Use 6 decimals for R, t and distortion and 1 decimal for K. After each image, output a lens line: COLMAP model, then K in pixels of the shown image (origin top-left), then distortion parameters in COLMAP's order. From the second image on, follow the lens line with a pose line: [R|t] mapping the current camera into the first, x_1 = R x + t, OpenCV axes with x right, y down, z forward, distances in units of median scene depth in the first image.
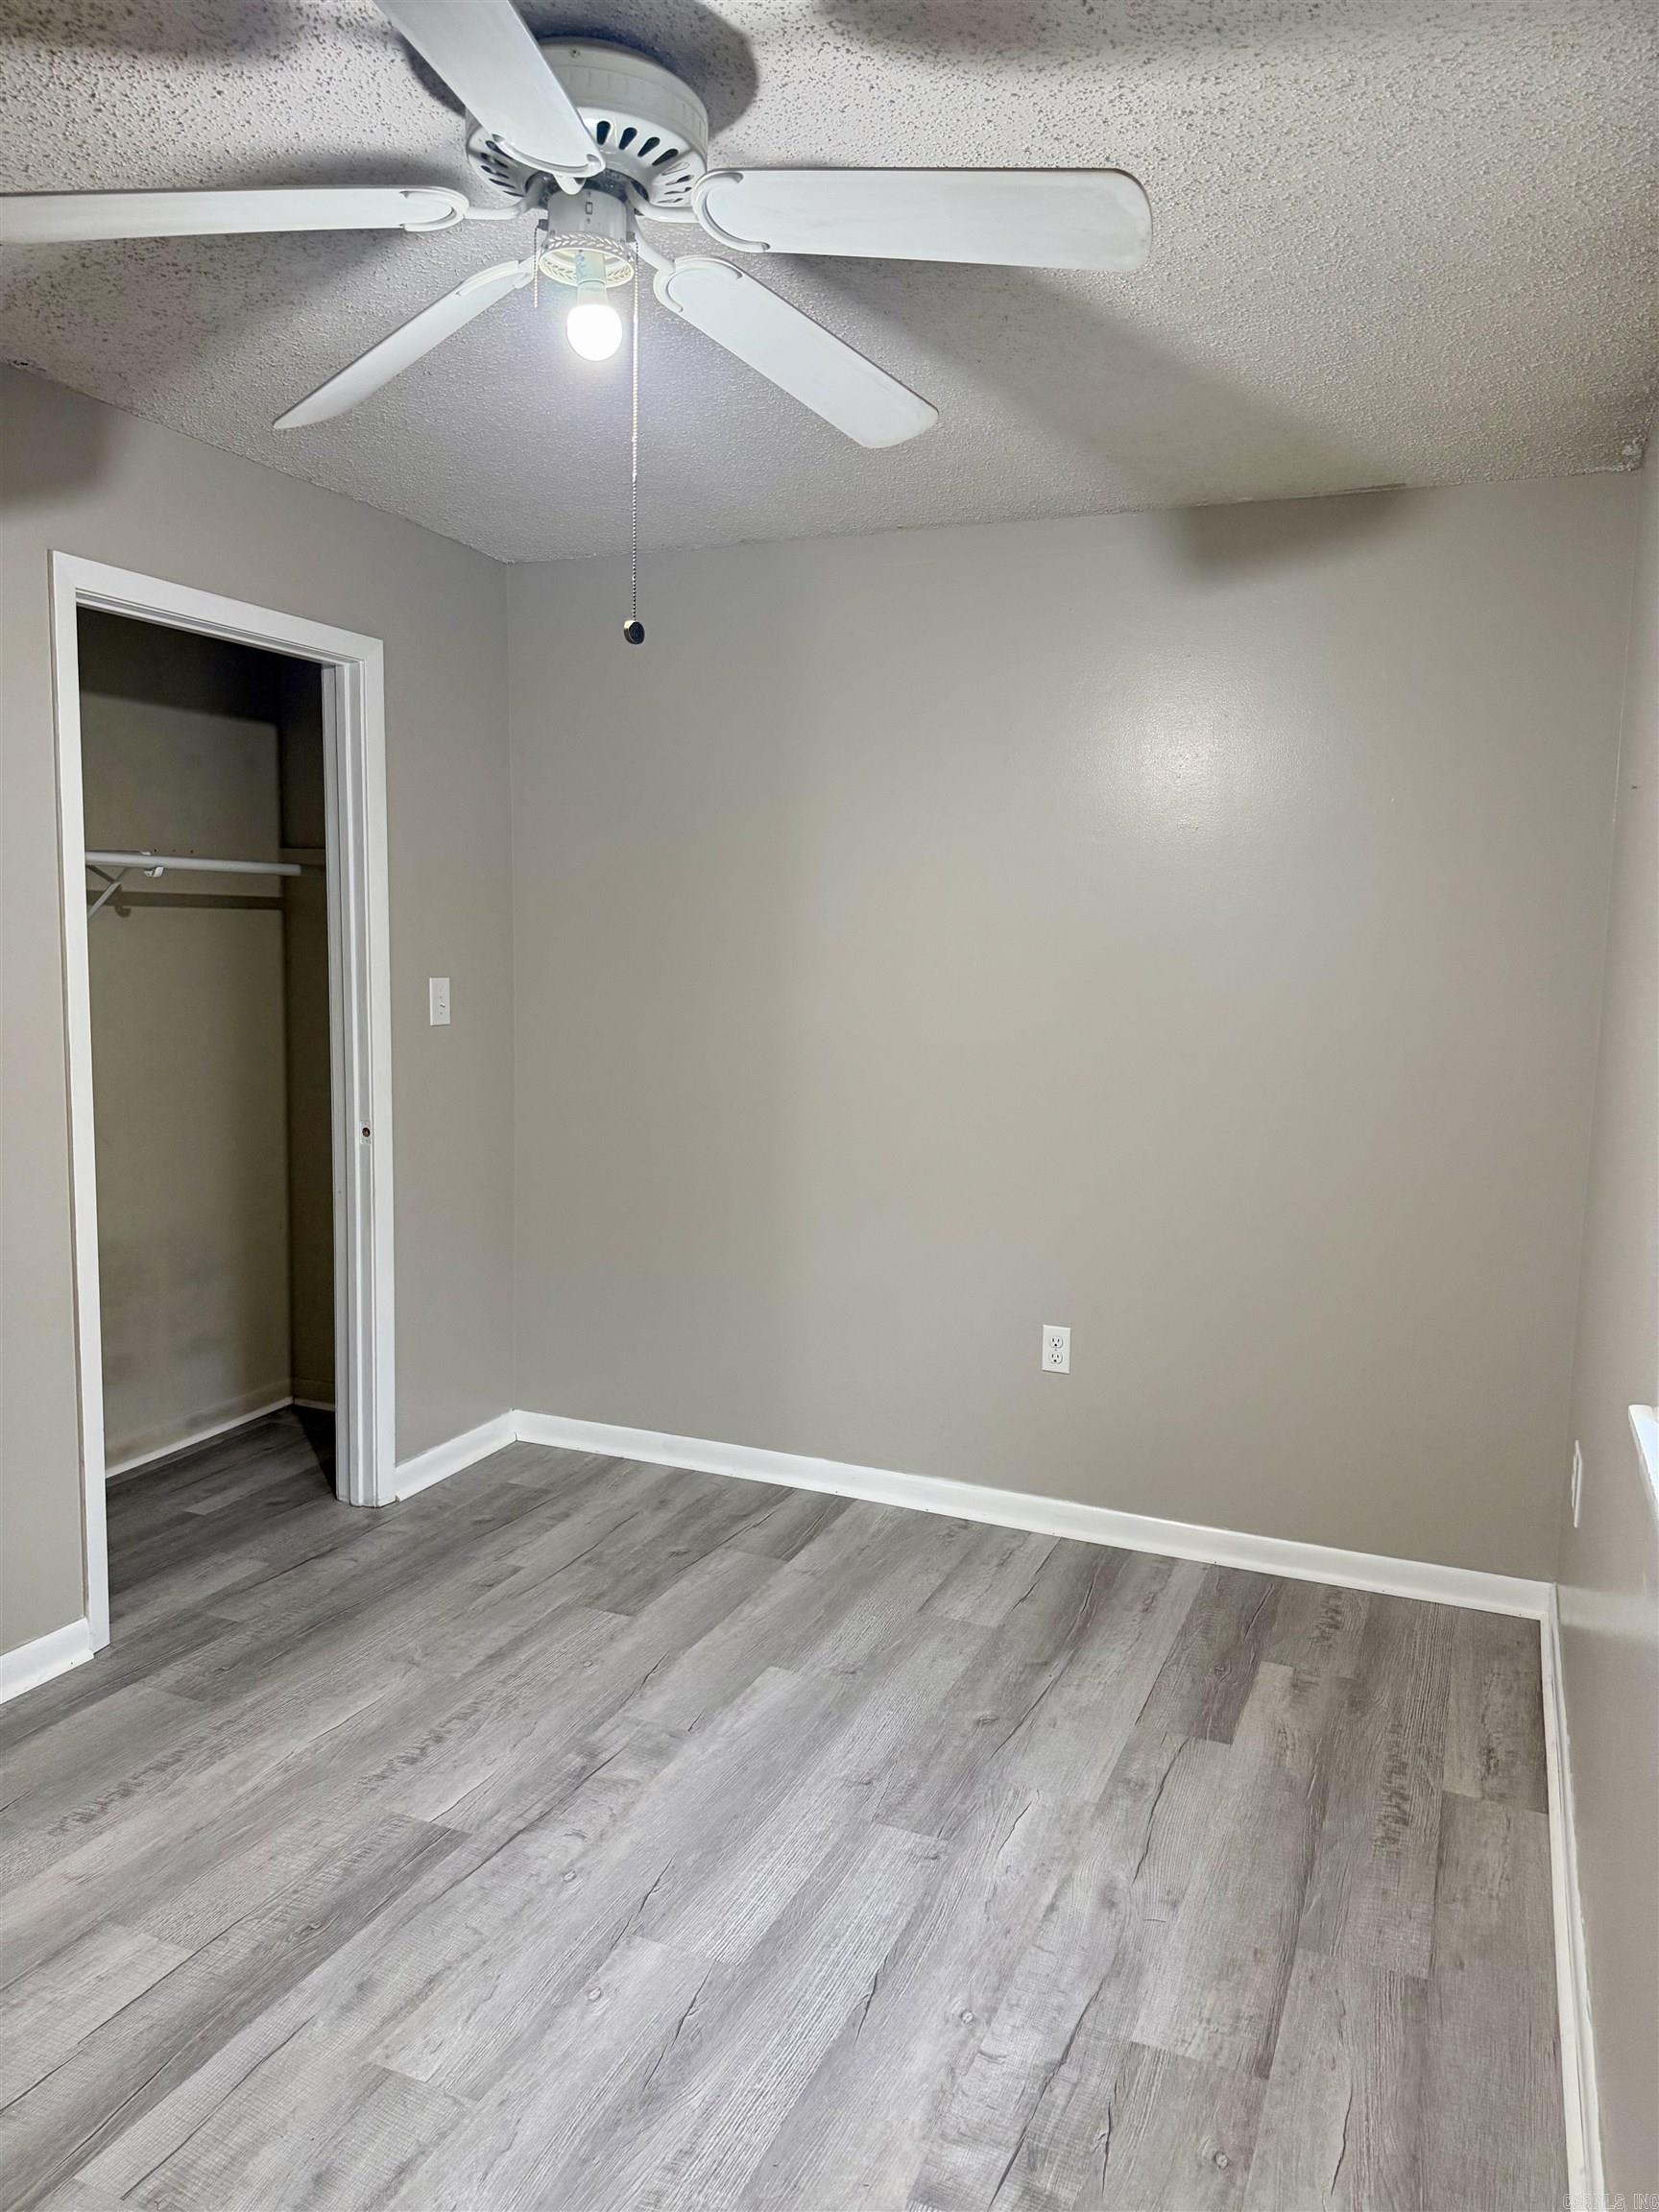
lens RADIAL K [[1563.0, 0, 837.1], [0, 1563.0, 1108.9], [0, 0, 1]] dist [0.024552, -0.034735]
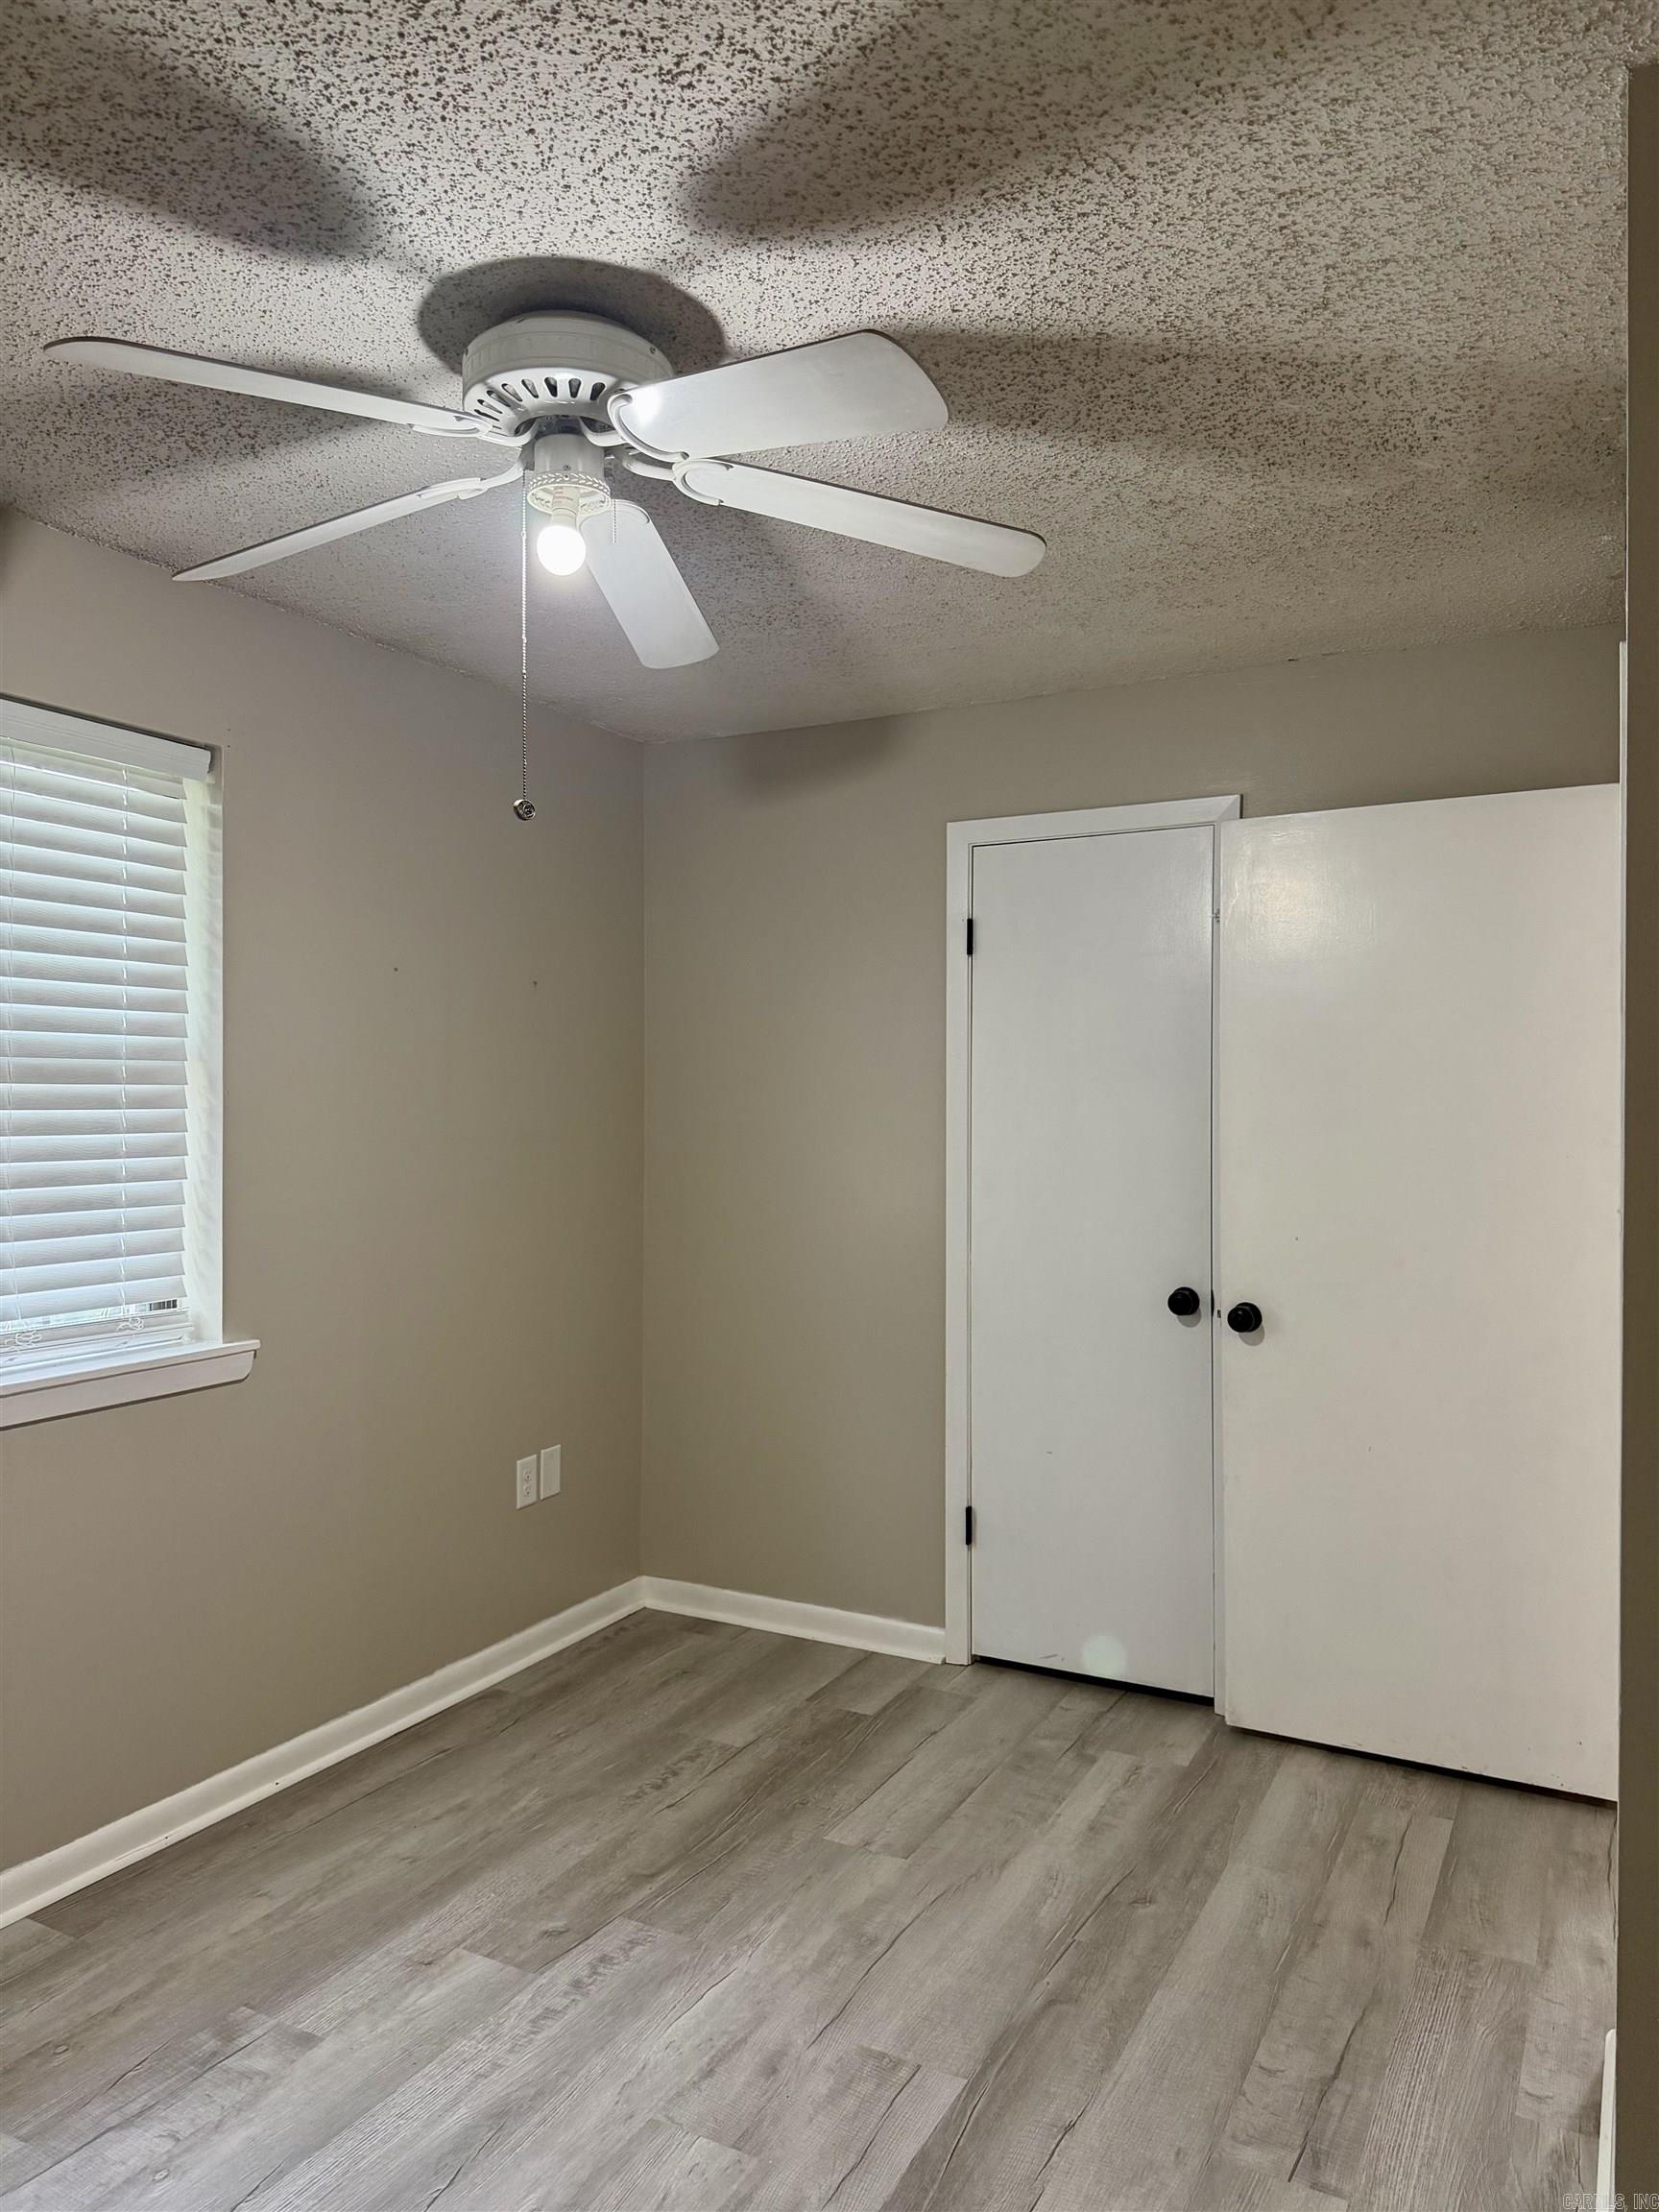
lens RADIAL K [[1563.0, 0, 826.3], [0, 1563.0, 1100.8], [0, 0, 1]] dist [0.024552, -0.034735]
pose [[-0.995734, -0.030590, 0.087049, -0.426691], [-0.020209, 0.992840, 0.117734, -0.223586], [-0.090027, 0.115473, -0.989223, 2.008012]]
